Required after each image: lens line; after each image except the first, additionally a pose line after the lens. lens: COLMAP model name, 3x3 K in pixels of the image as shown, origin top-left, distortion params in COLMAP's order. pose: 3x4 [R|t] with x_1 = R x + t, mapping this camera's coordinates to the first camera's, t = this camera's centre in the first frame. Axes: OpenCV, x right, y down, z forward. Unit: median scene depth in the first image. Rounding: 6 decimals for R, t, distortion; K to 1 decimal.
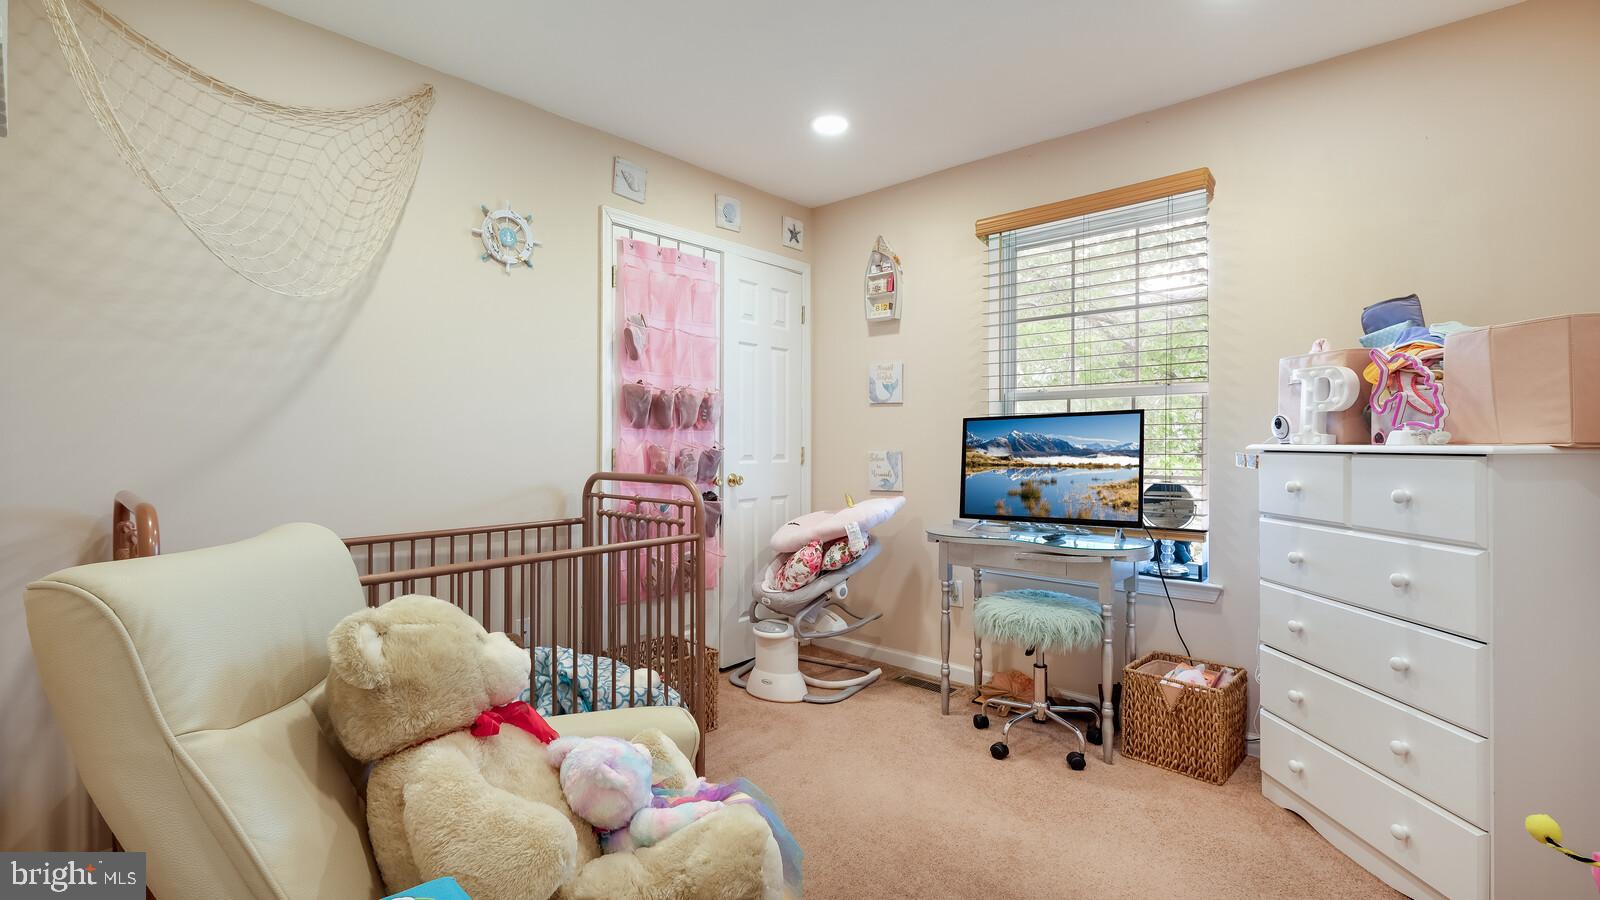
lens RADIAL K [[723.8, 0, 794.3], [0, 723.8, 439.6], [0, 0, 1]] dist [-0.000327, 0.000182]
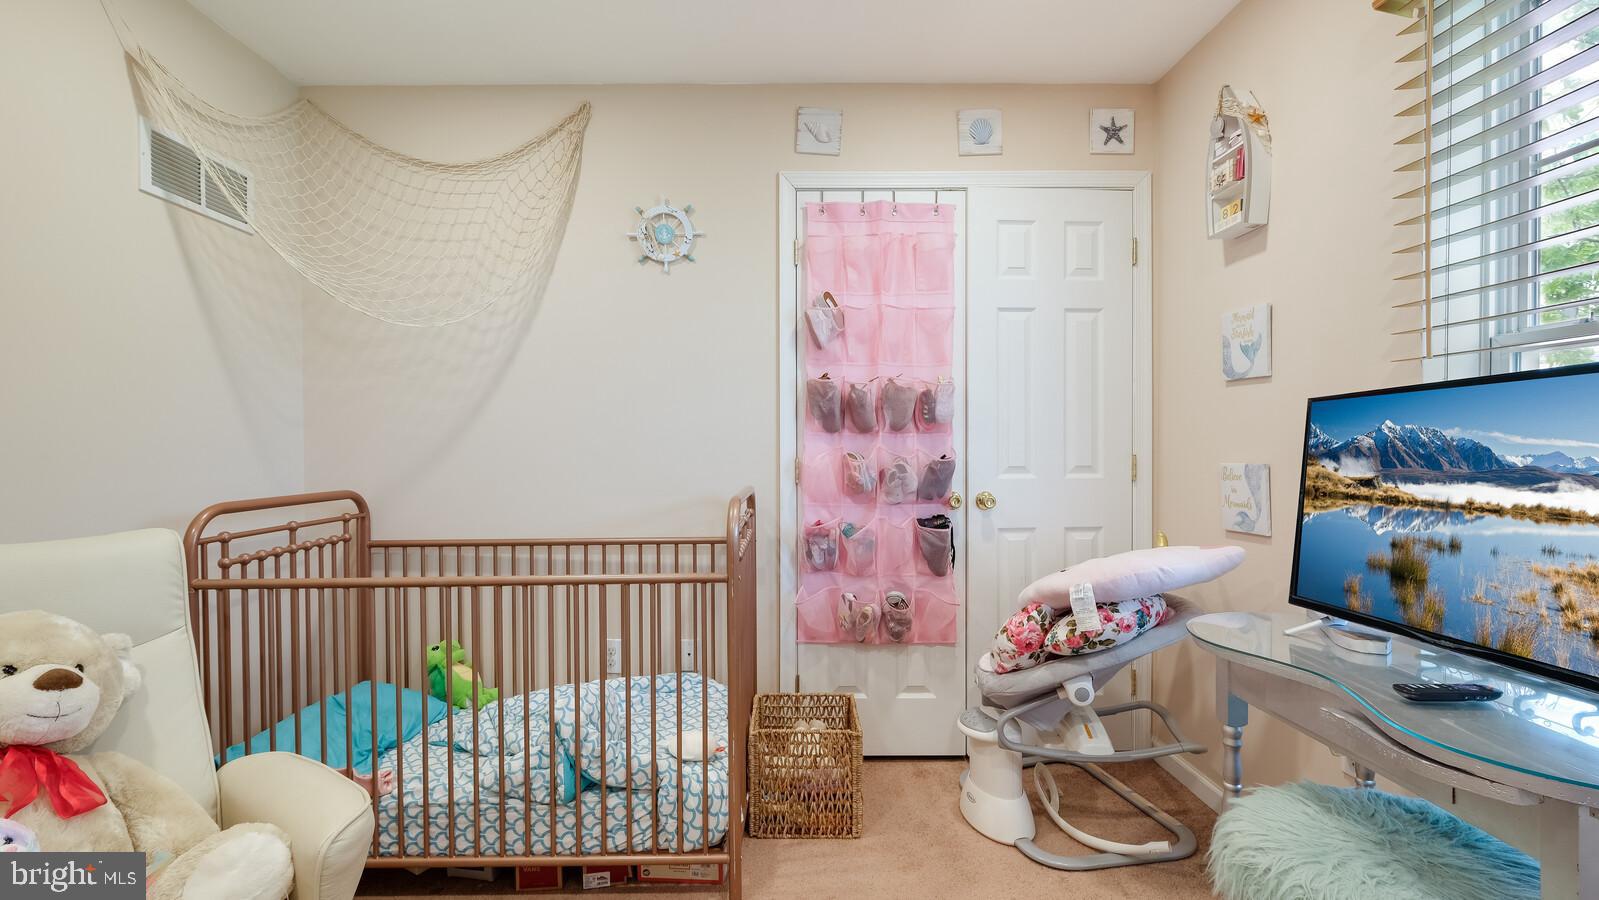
lens RADIAL K [[734.0, 0, 799.5], [0, 734.0, 450.0], [0, 0, 1]] dist [0.001680, 0.000472]
pose [[0.676775, -0.004588, -0.736175, 0.381587], [0.011410, 0.999926, 0.004258, -0.000512], [0.736101, -0.011281, 0.676777, 0.429805]]
